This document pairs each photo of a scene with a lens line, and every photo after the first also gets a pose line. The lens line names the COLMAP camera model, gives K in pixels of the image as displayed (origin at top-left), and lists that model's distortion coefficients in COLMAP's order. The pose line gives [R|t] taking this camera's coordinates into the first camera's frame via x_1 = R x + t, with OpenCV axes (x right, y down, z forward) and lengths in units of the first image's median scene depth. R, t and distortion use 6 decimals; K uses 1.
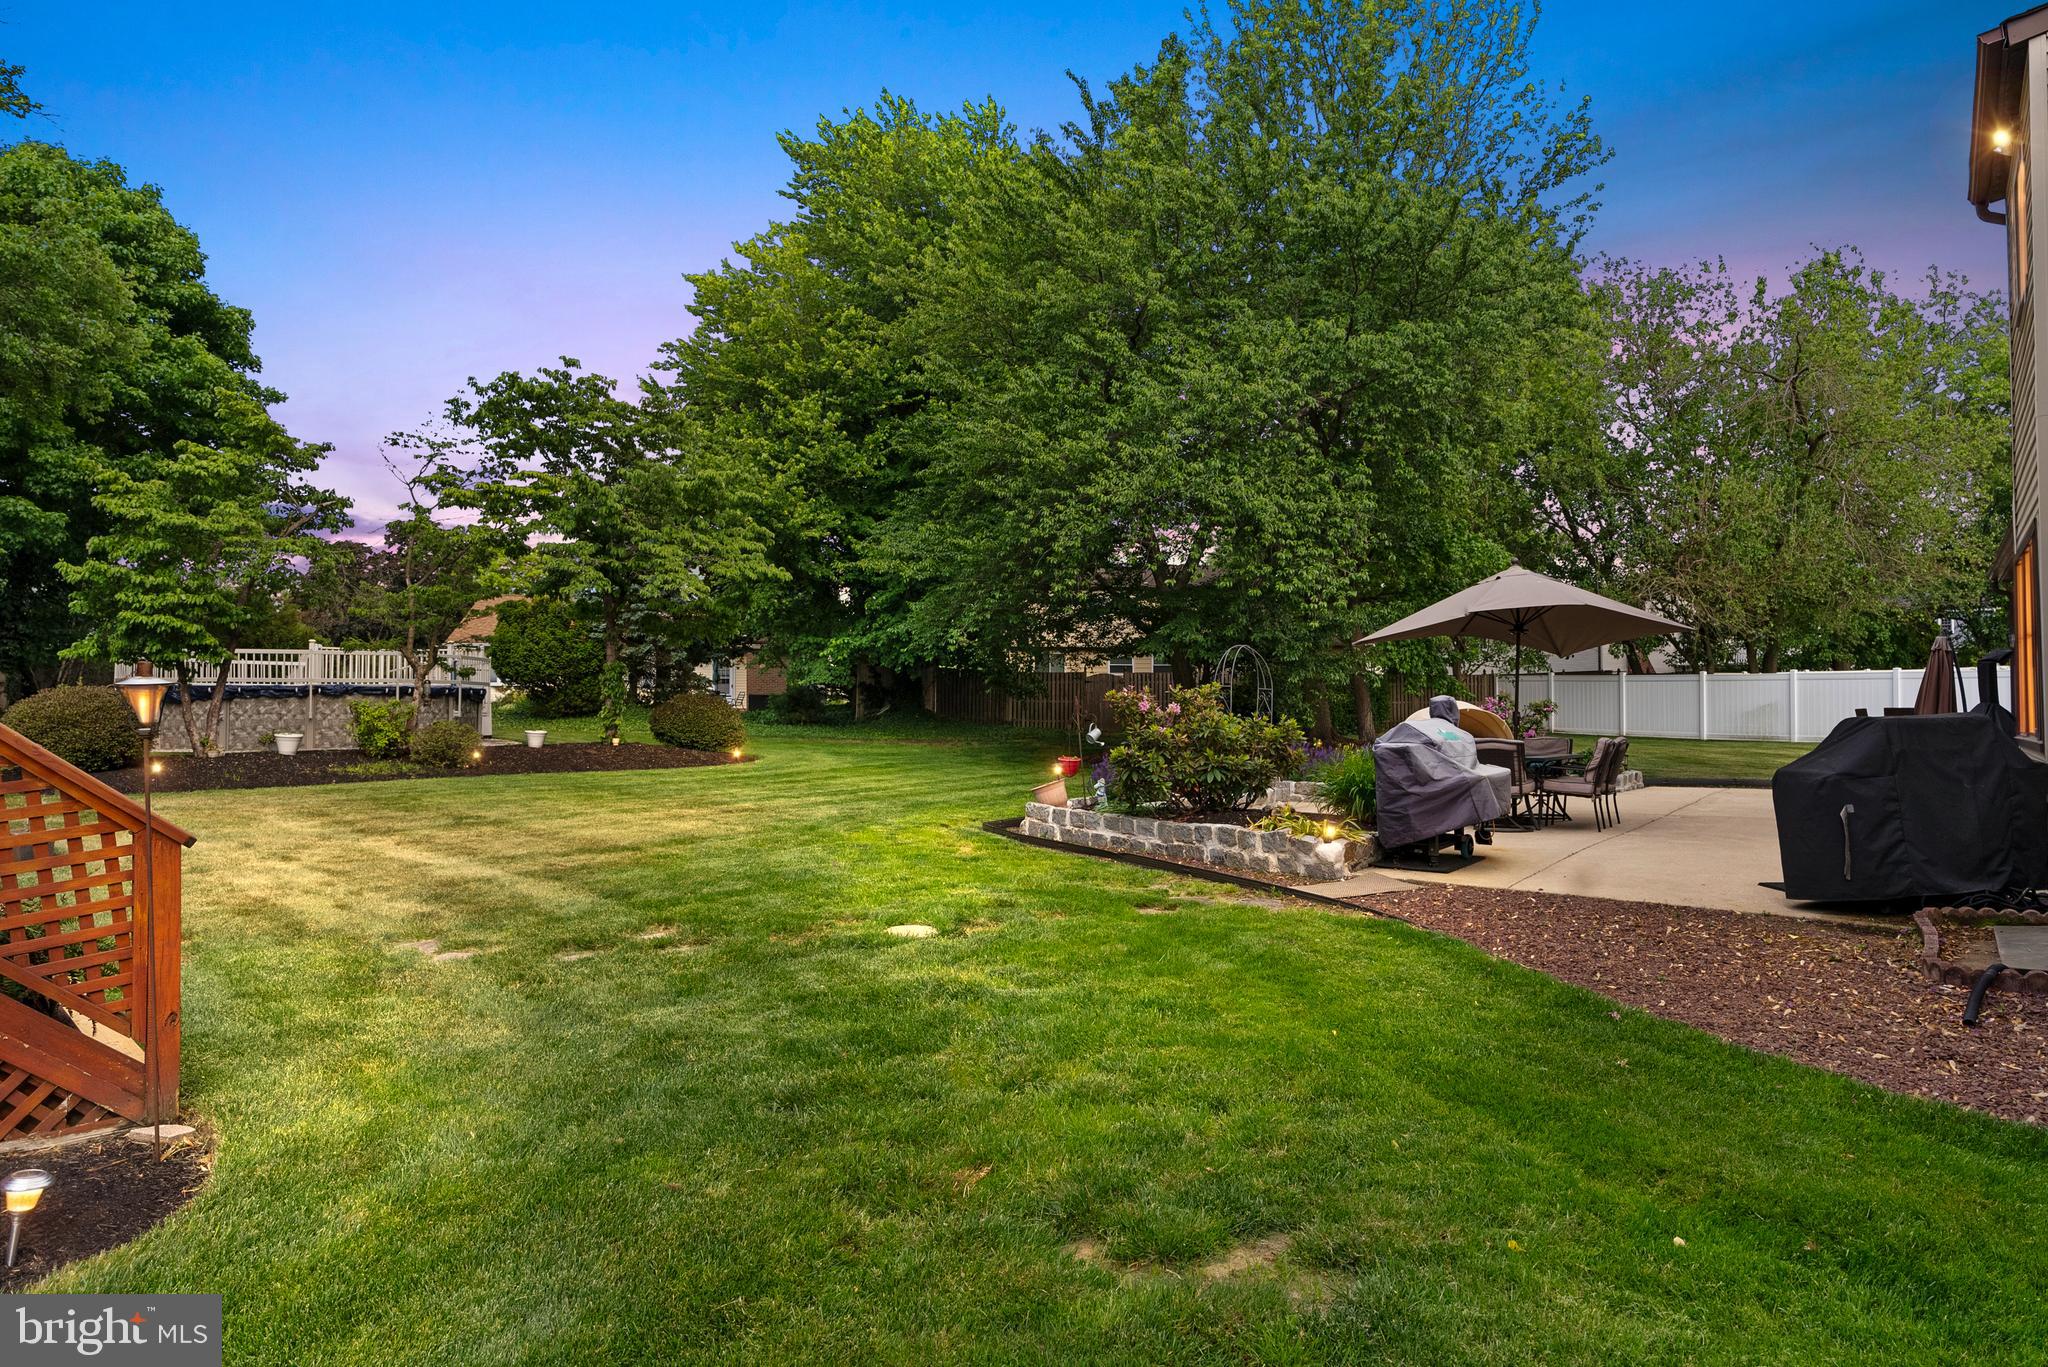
lens RADIAL K [[1199.9, 0, 1025.9], [0, 1199.9, 673.7], [0, 0, 1]] dist [-0.018387, 0.024822]
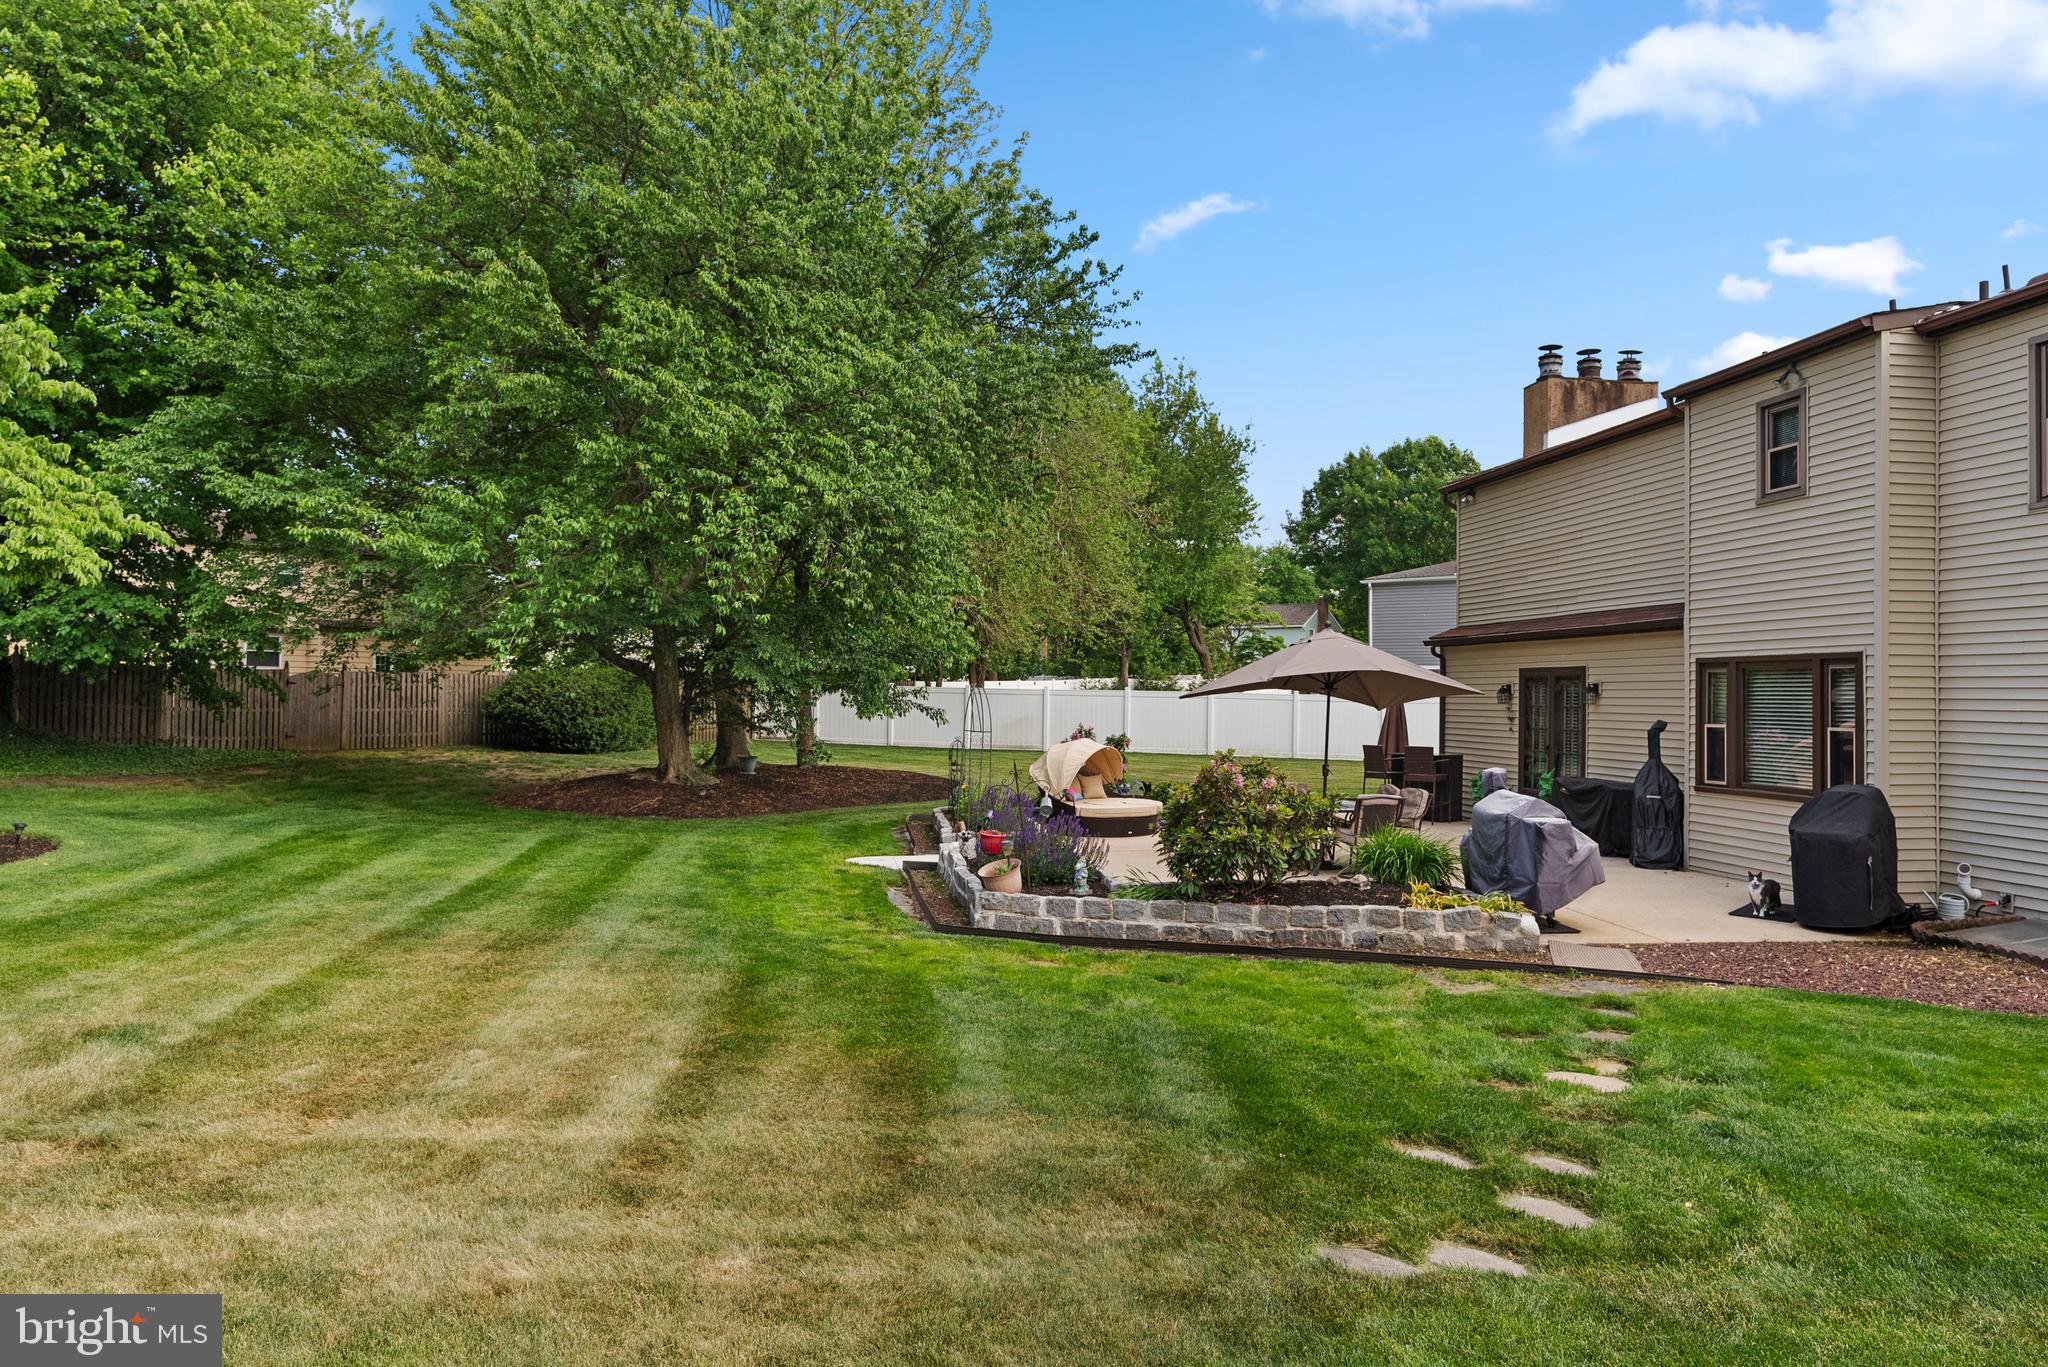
lens RADIAL K [[1311.4, 0, 1035.3], [0, 1311.4, 682.0], [0, 0, 1]] dist [-0.009304, -0.000765]
pose [[0.696485, 0.013310, 0.717448, -0.384287], [-0.029381, 0.999518, 0.009979, -0.027949], [-0.716970, -0.028030, 0.696540, 0.227196]]
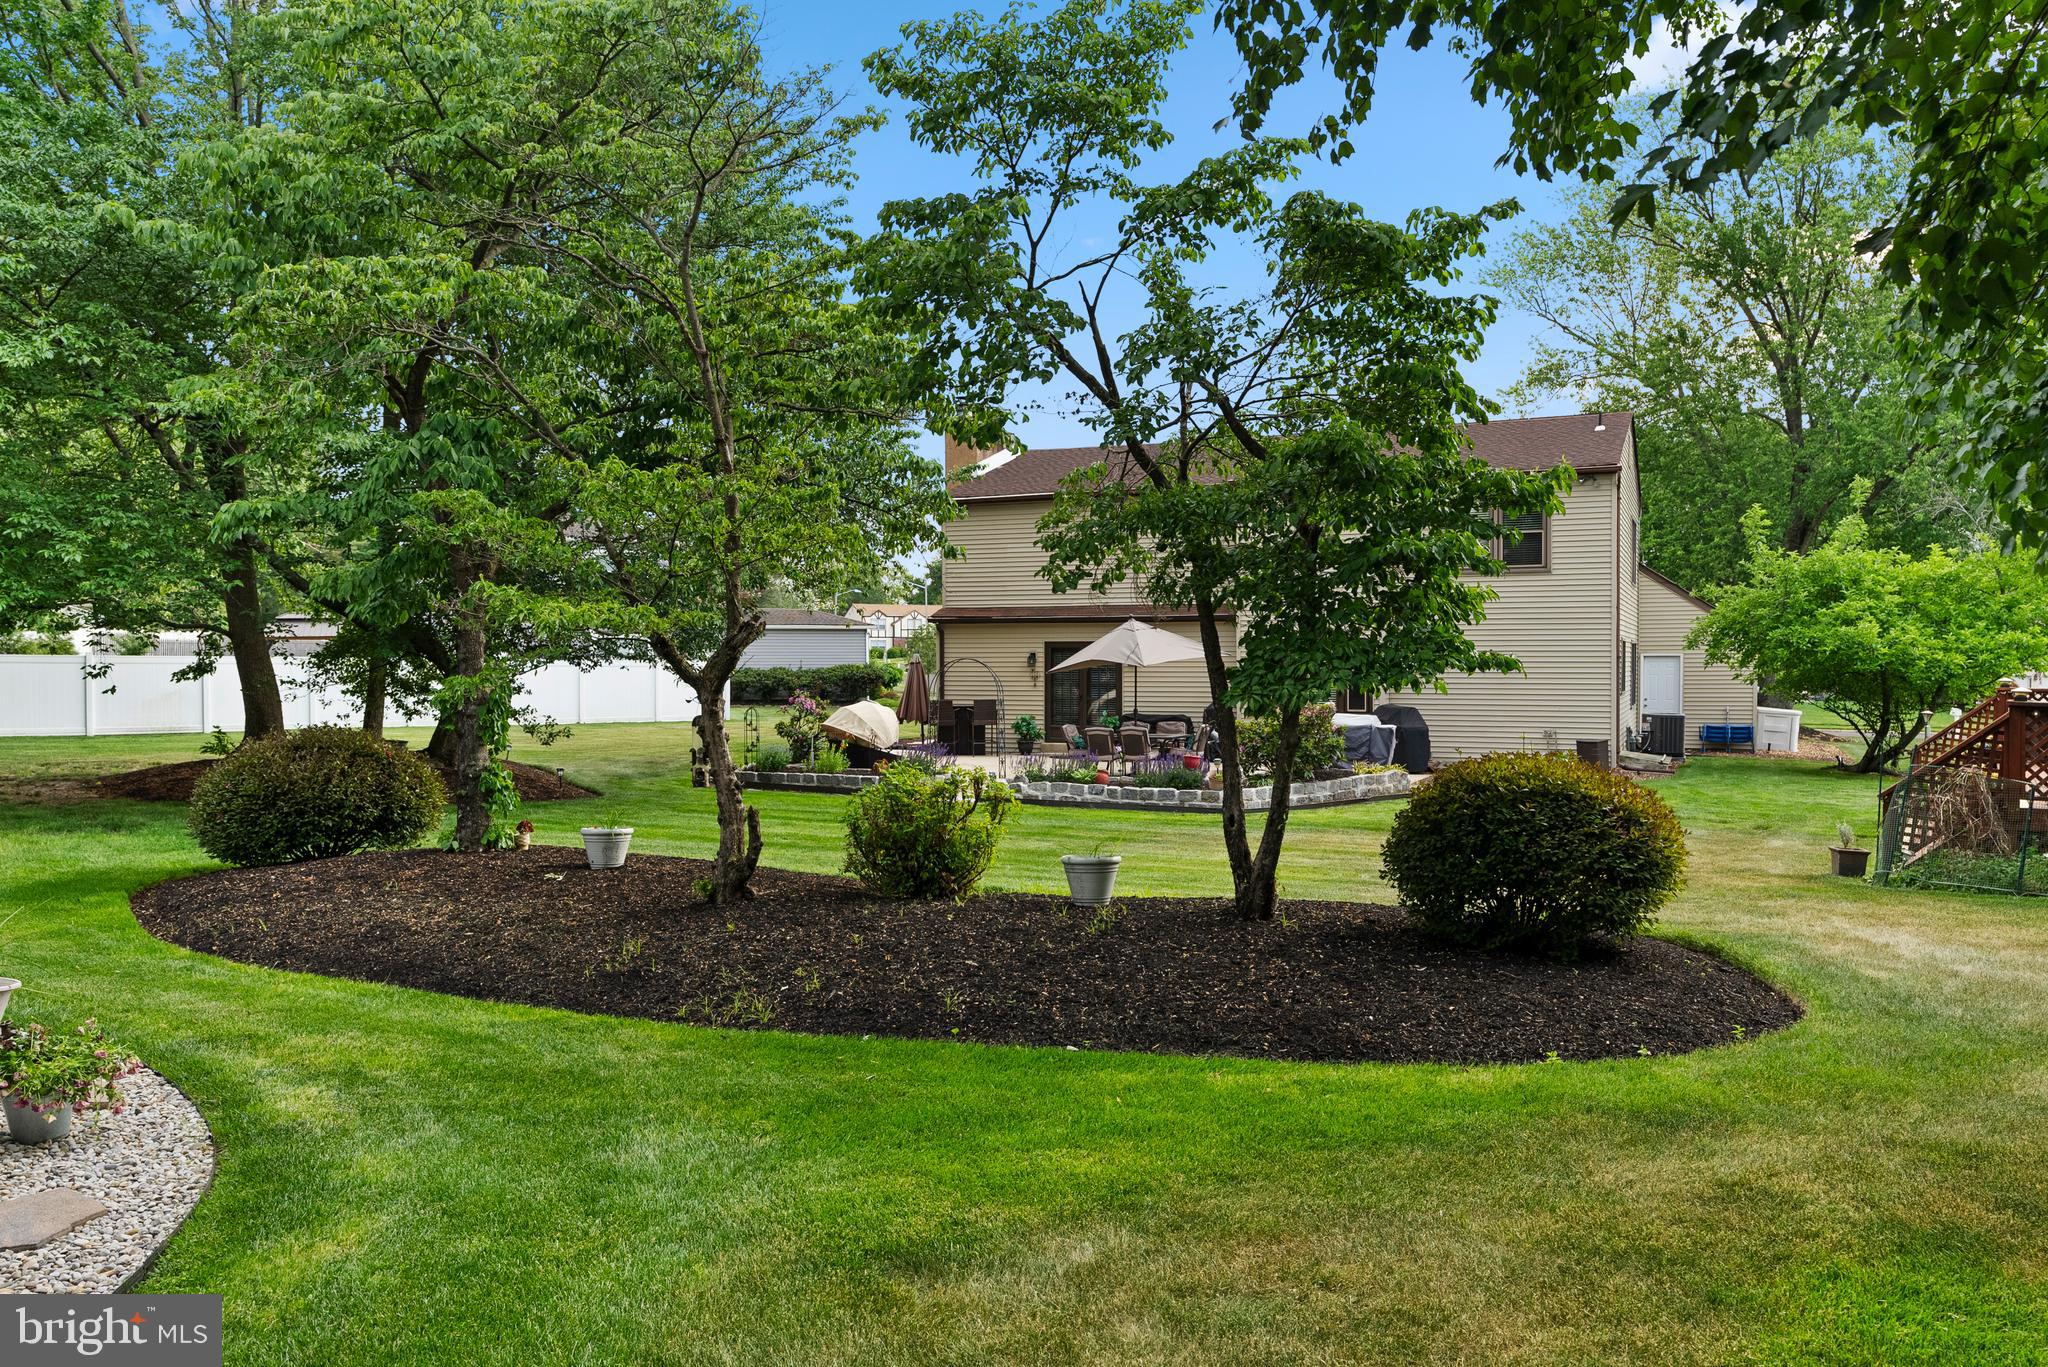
lens RADIAL K [[1536.9, 0, 1015.3], [0, 1536.9, 655.9], [0, 0, 1]] dist [0.000634, -0.001530]
pose [[-0.216463, -0.000425, 0.976291, -0.992561], [-0.025383, 0.999664, -0.005193, -0.015195], [-0.975961, -0.025906, -0.216401, 0.998810]]
